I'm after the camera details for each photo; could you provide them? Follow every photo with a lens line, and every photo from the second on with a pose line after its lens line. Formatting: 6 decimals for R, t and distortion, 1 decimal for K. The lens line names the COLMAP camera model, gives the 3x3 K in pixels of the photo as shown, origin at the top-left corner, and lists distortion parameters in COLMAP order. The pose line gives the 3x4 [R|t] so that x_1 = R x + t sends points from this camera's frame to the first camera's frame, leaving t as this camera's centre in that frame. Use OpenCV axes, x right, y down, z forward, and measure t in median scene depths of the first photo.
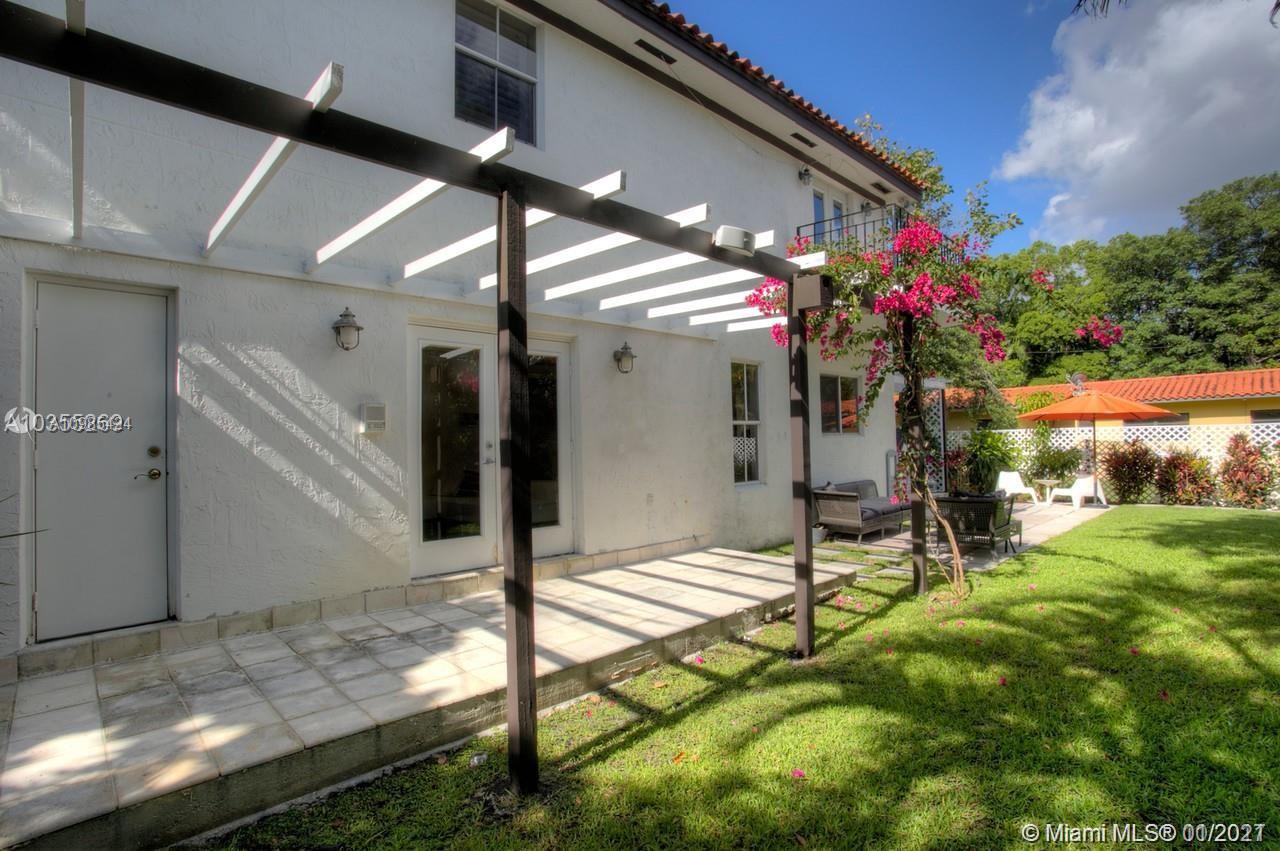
lens RADIAL K [[628.9, 0, 640.0], [0, 628.9, 425.5], [0, 0, 1]] dist [-0.023287, 0.000176]
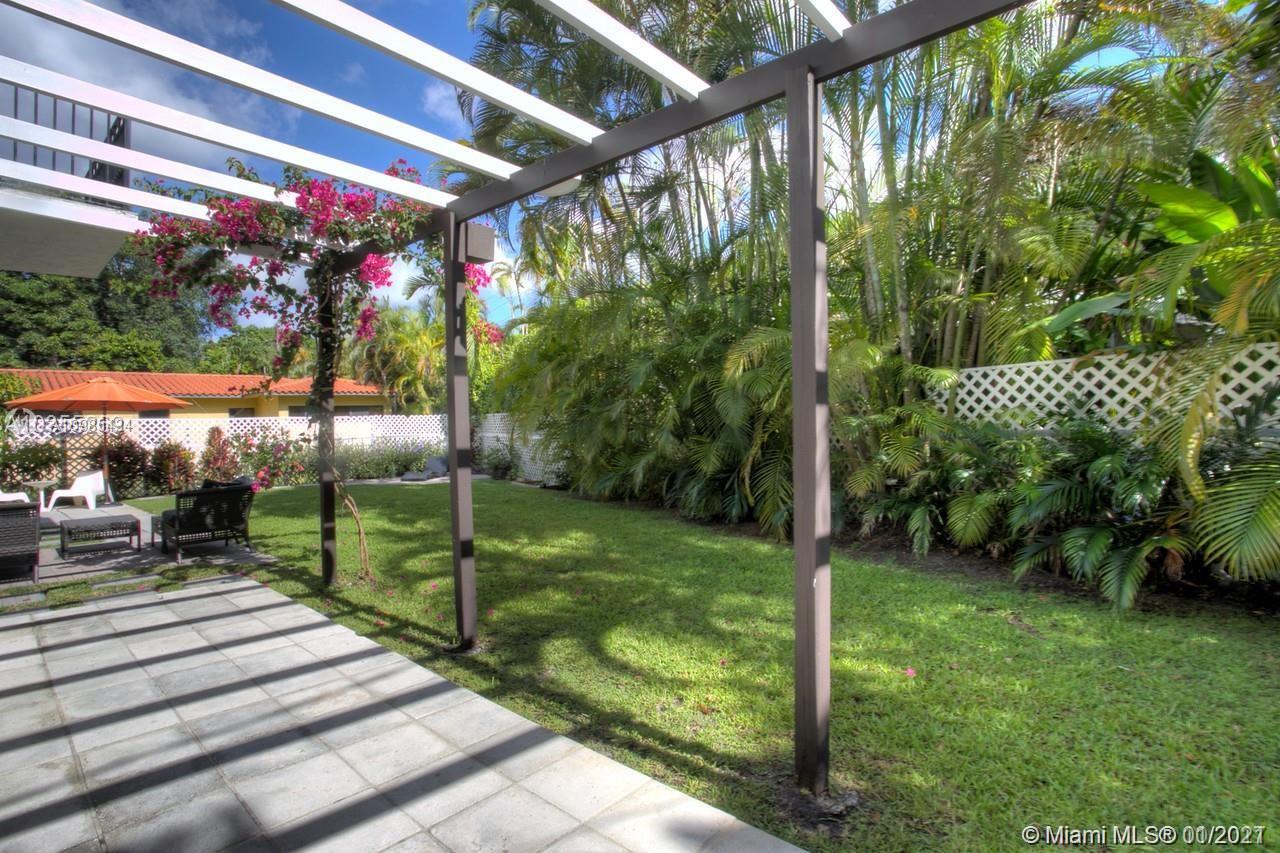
lens RADIAL K [[628.9, 0, 640.0], [0, 628.9, 426.5], [0, 0, 1]] dist [-0.023287, 0.000176]
pose [[-0.077370, 0.018593, 0.996829, -0.238466], [-0.010836, 0.999751, -0.019489, 0.026213], [-0.996944, -0.012310, -0.077149, 0.300906]]
